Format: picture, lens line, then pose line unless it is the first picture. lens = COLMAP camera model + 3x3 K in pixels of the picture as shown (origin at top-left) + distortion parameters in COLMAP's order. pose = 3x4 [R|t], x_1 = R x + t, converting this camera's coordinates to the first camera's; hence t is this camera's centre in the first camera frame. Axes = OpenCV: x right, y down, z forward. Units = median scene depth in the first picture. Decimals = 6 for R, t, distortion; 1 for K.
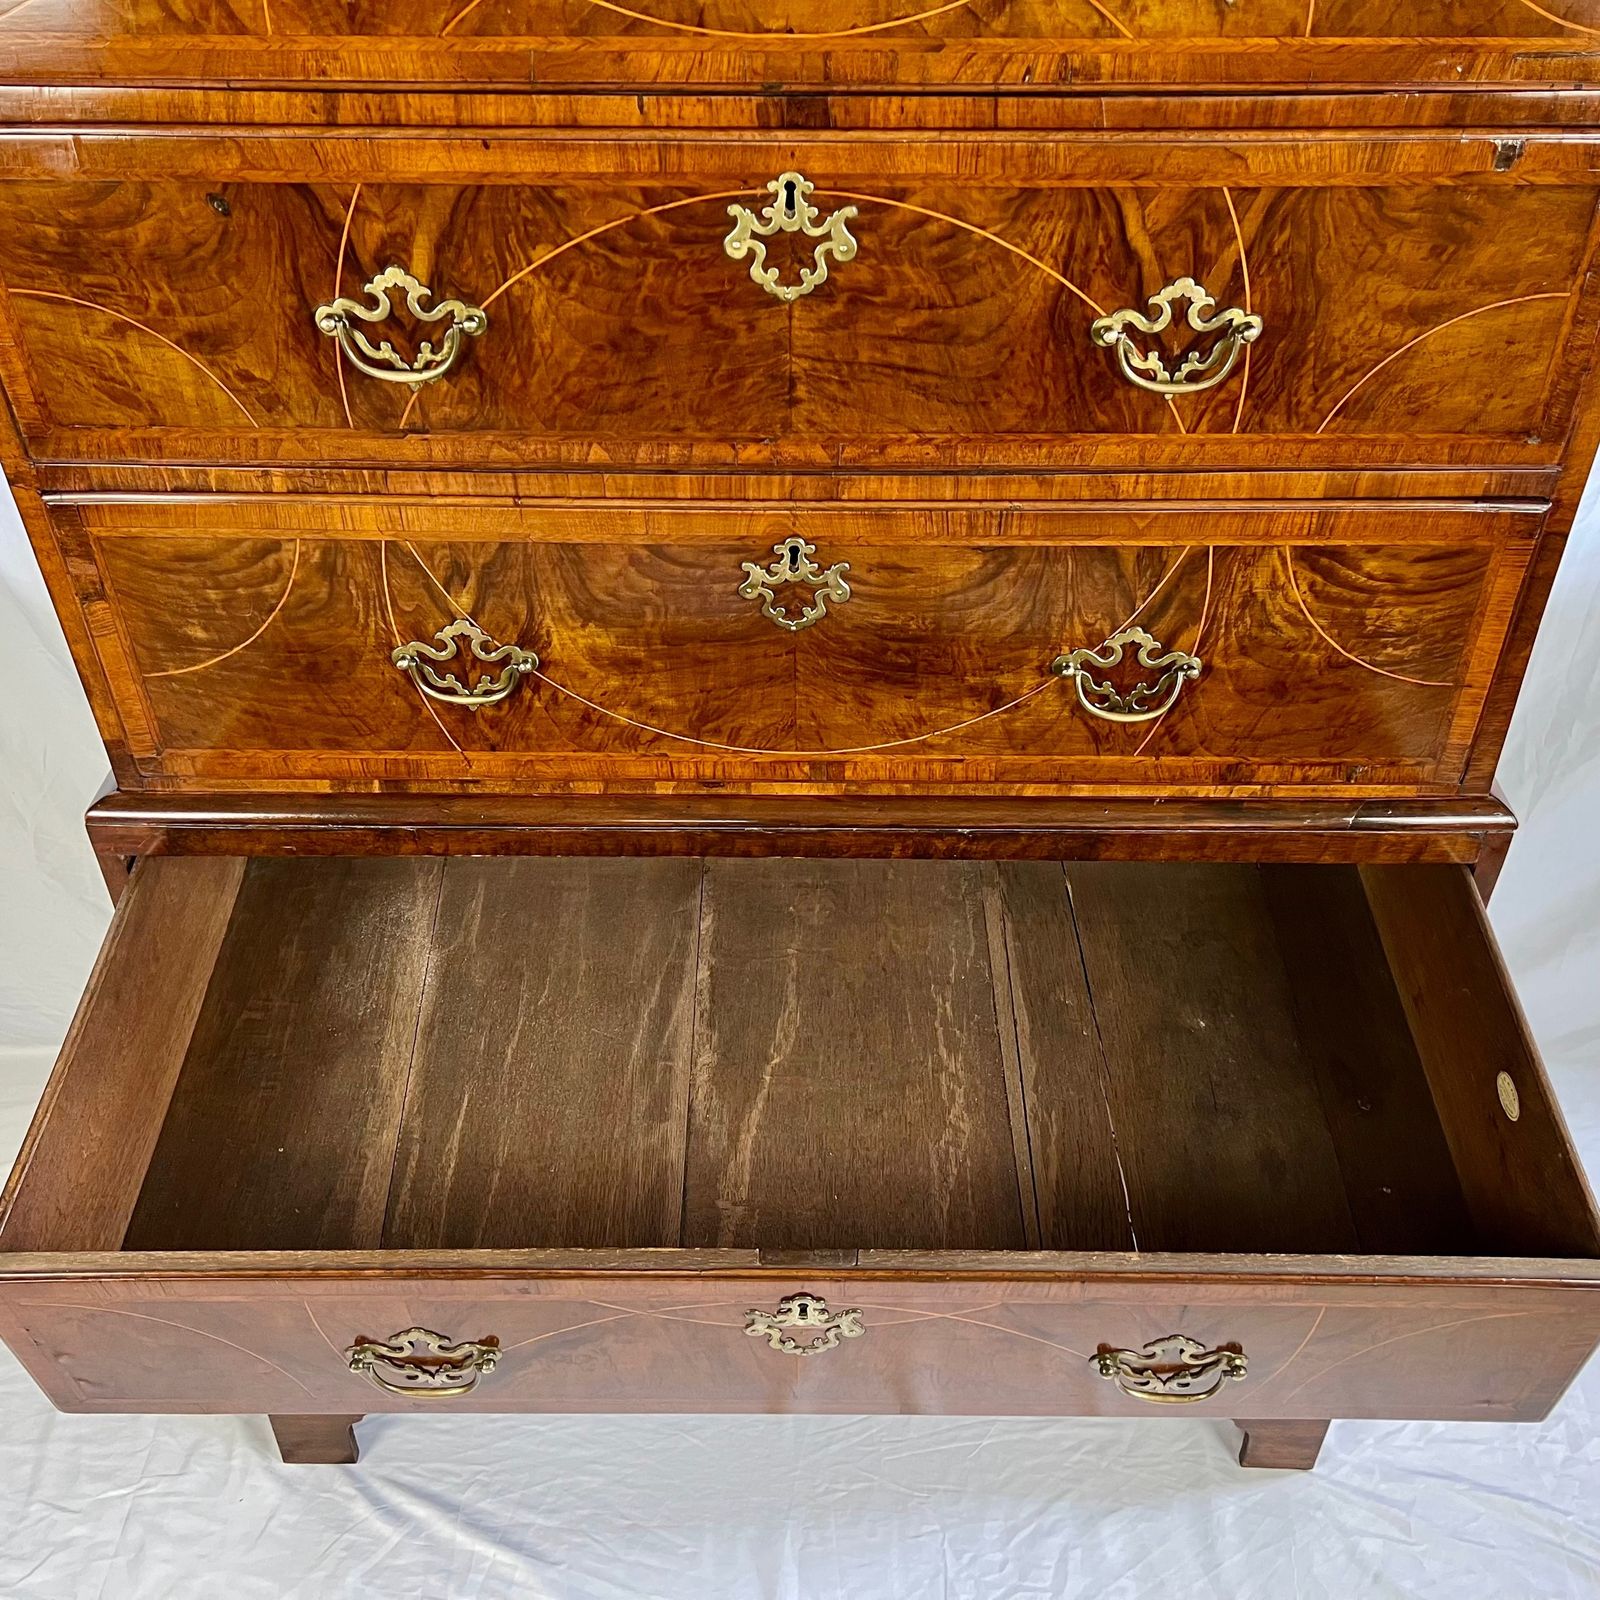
lens RADIAL K [[1595.8, 0, 804.1], [0, 1595.8, 793.7], [0, 0, 1]] dist [0.138496, -0.337937]
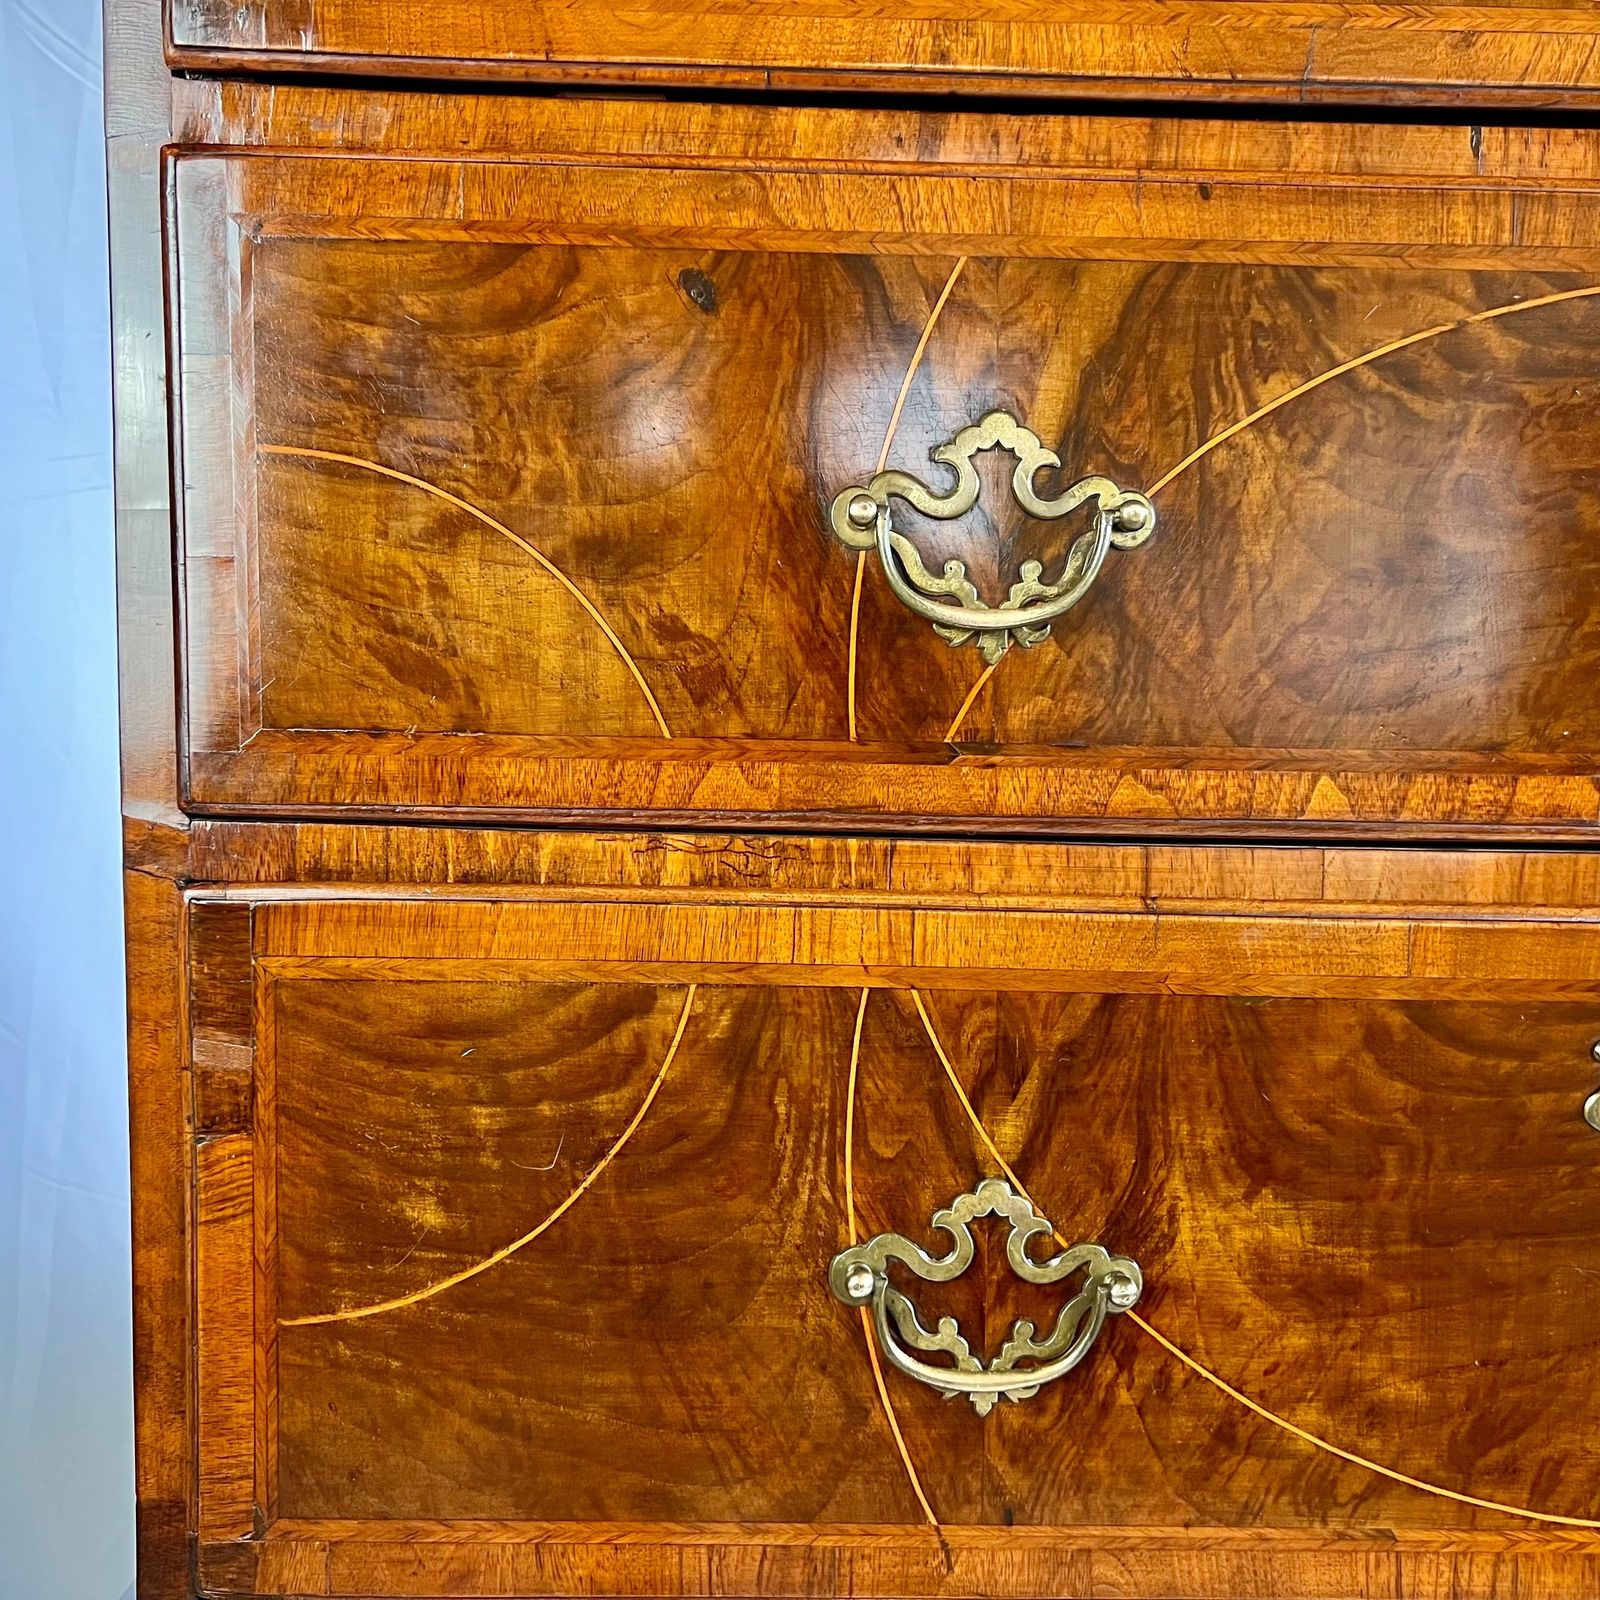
lens RADIAL K [[1595.8, 0, 804.1], [0, 1595.8, 793.7], [0, 0, 1]] dist [0.138496, -0.337937]
pose [[0.999247, 0.017245, 0.034755, -0.313494], [0.006393, 0.810368, -0.585887, 0.083436], [-0.038267, 0.585668, 0.809647, 0.603678]]
